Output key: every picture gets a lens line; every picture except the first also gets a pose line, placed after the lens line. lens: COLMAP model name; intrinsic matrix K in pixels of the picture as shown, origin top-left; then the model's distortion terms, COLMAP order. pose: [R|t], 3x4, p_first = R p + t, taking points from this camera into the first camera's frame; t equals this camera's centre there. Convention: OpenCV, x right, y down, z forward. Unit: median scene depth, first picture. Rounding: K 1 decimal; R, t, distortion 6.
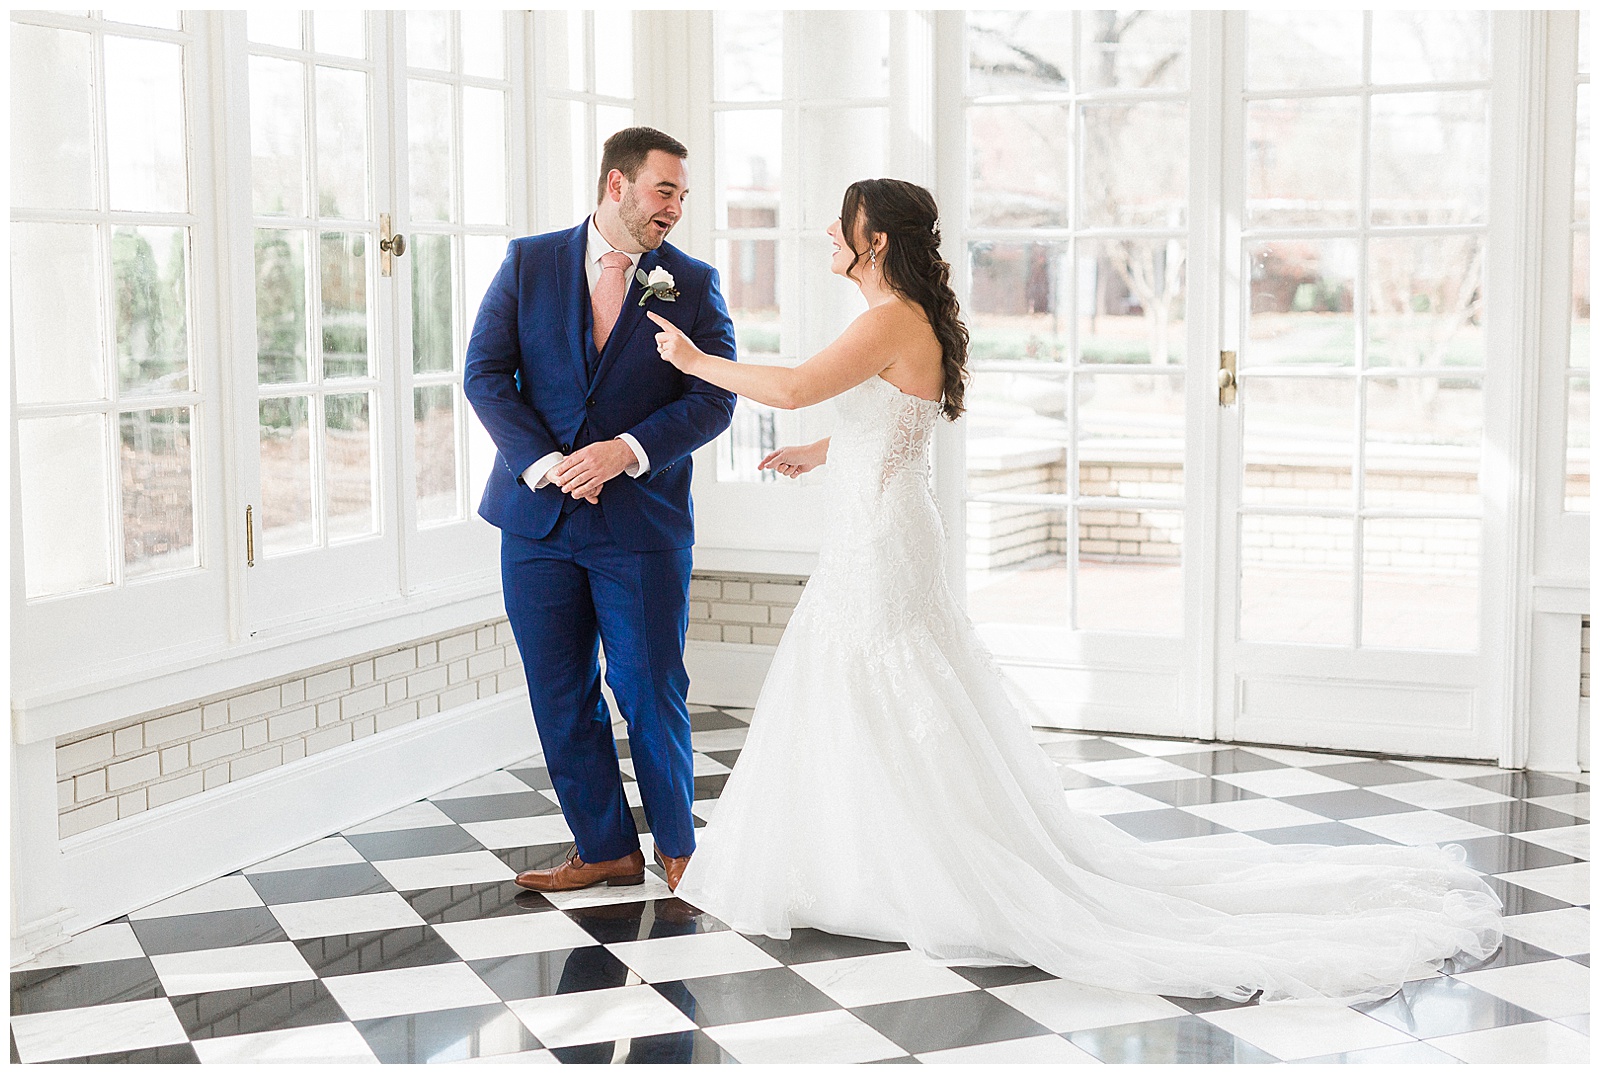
lens RADIAL K [[2401.1, 0, 829.6], [0, 2401.1, 533.4], [0, 0, 1]] dist [-0.012063, -0.010540]
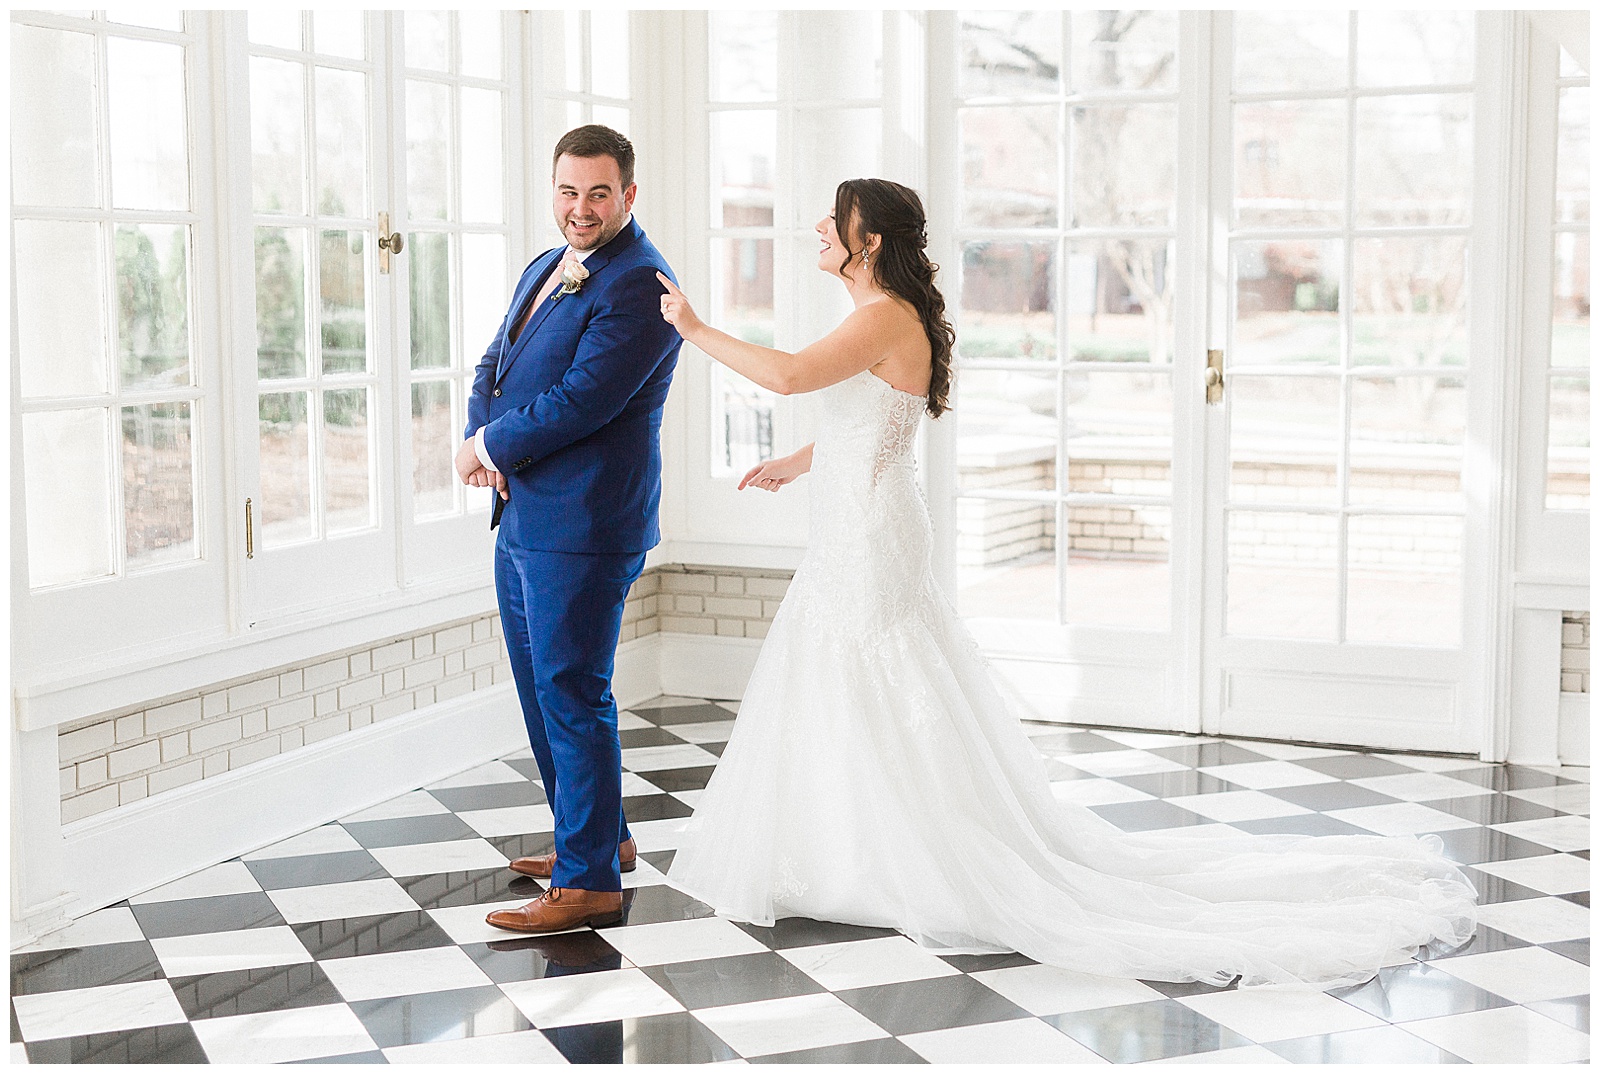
lens RADIAL K [[2401.1, 0, 829.6], [0, 2401.1, 533.4], [0, 0, 1]] dist [-0.012063, -0.010540]
pose [[0.999996, 0.002894, -0.000297, 0.003781], [-0.002894, 0.999995, 0.000907, 0.001202], [0.000299, -0.000906, 1.000000, -0.013881]]
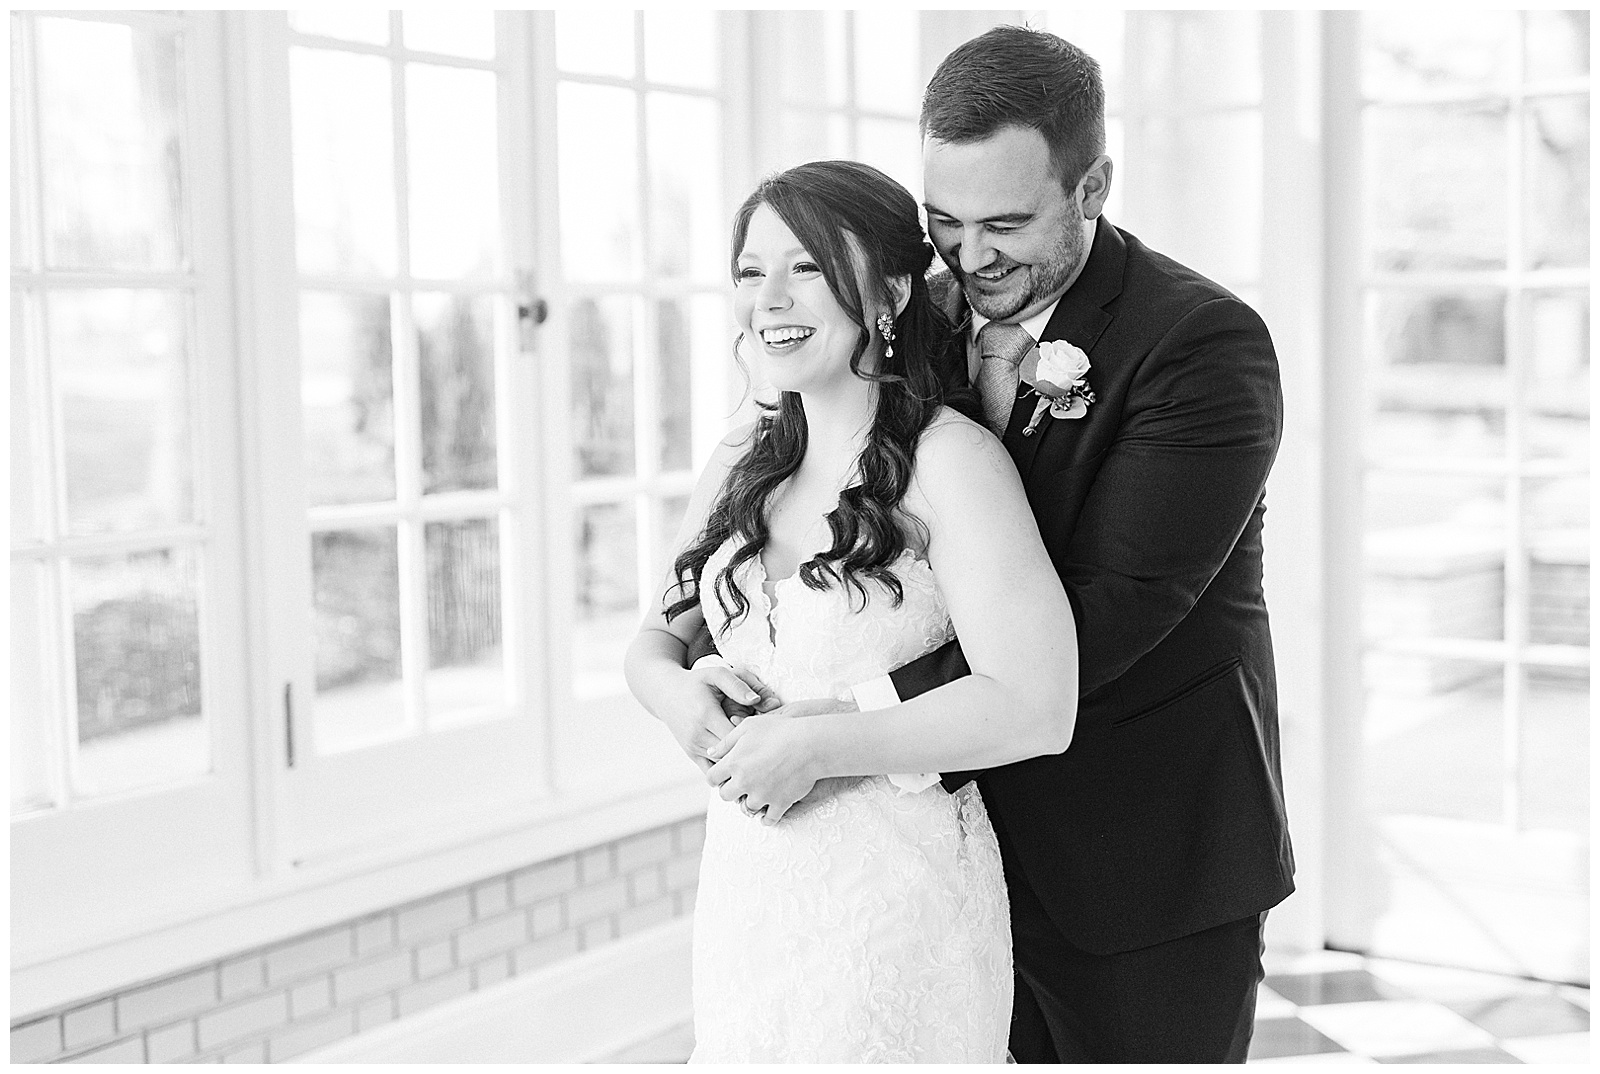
lens RADIAL K [[2401.1, 0, 829.6], [0, 2401.1, 533.4], [0, 0, 1]] dist [-0.012063, -0.010540]
pose [[0.980977, 0.003445, -0.194094, 0.040027], [-0.008111, 0.999697, -0.023250, -0.031042], [0.193955, 0.024382, 0.980707, 0.258205]]
